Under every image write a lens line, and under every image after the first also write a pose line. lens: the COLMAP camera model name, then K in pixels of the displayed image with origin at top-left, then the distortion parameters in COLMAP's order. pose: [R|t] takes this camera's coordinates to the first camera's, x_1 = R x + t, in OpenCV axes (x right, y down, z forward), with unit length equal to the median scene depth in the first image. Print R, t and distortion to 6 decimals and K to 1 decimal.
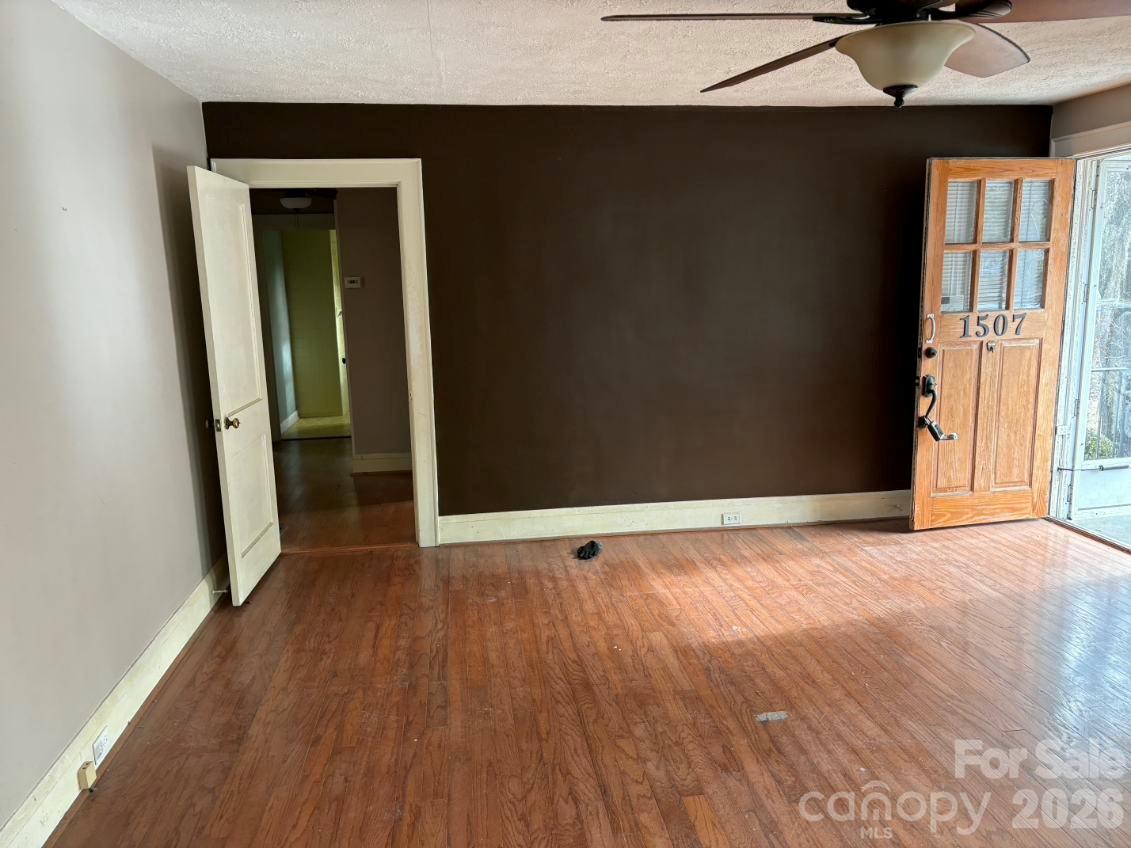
lens RADIAL K [[852.1, 0, 565.5], [0, 852.1, 424.0], [0, 0, 1]] dist [0.038822, -0.005618]
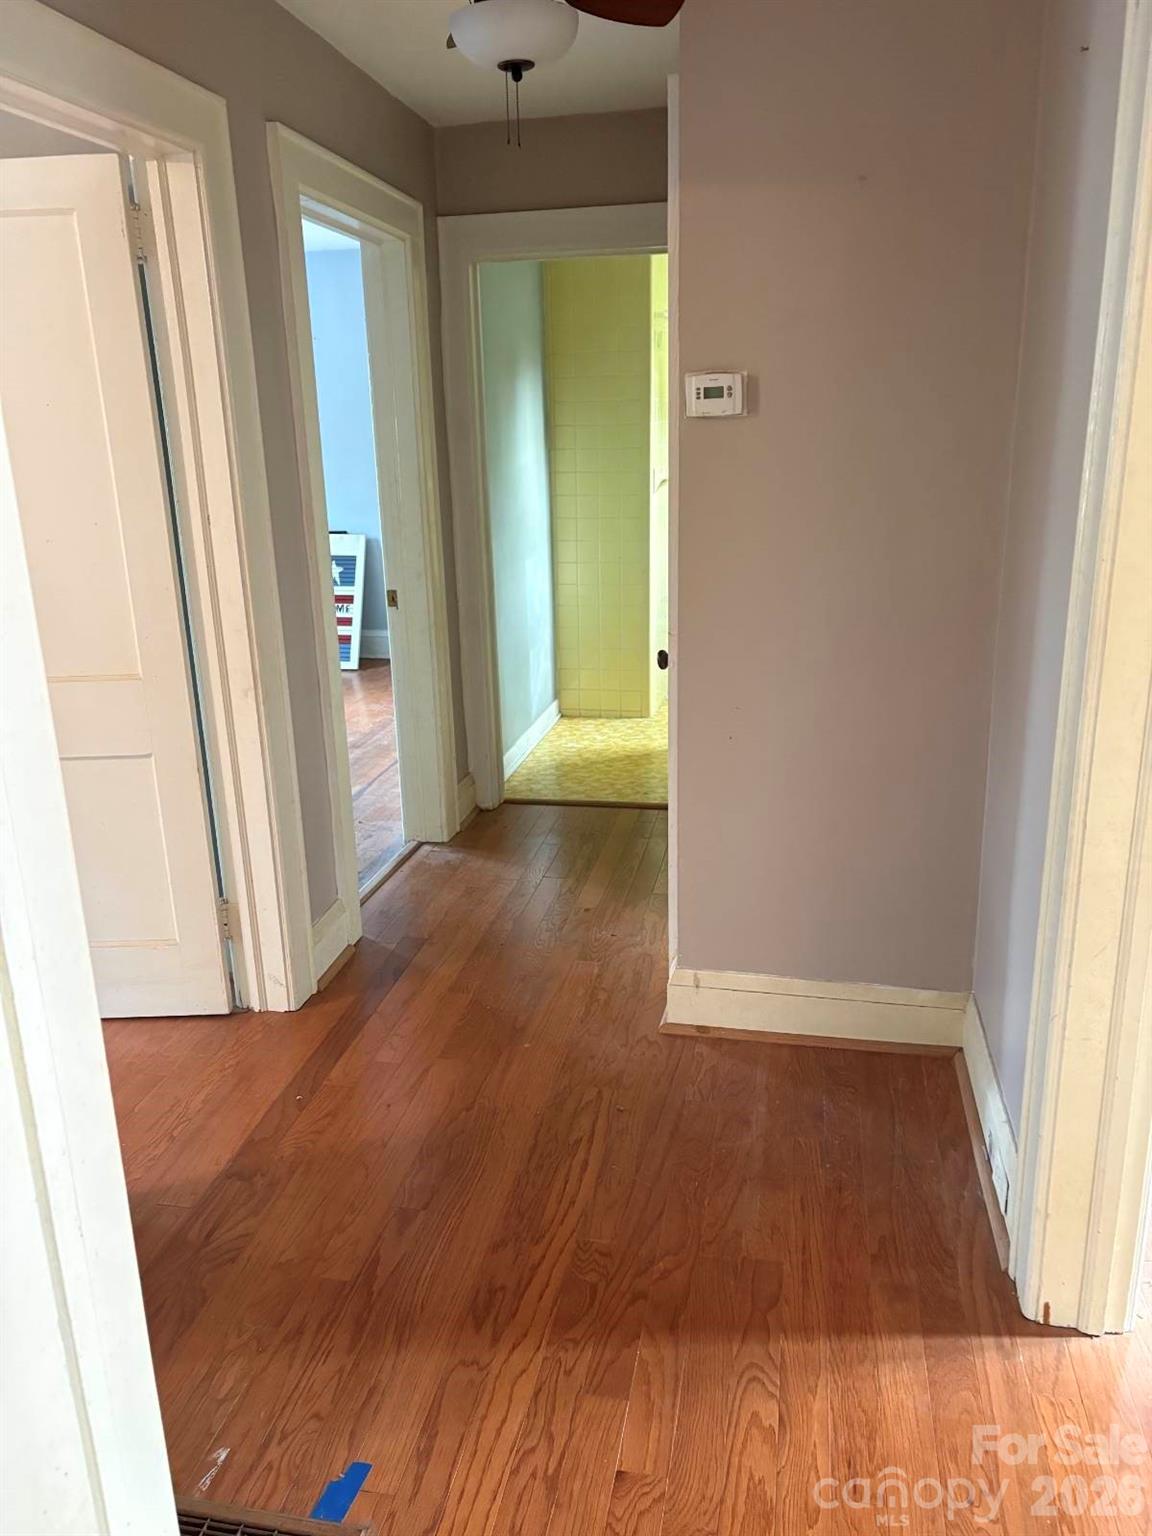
lens RADIAL K [[1157.2, 0, 576.0], [0, 1157.2, 768.0], [0, 0, 1]] dist [0.038822, -0.005618]
pose [[0.946473, 0.098285, -0.307455, -0.127677], [-0.060027, 0.989493, 0.131527, -0.072553], [0.317152, -0.106031, 0.942429, 0.482601]]
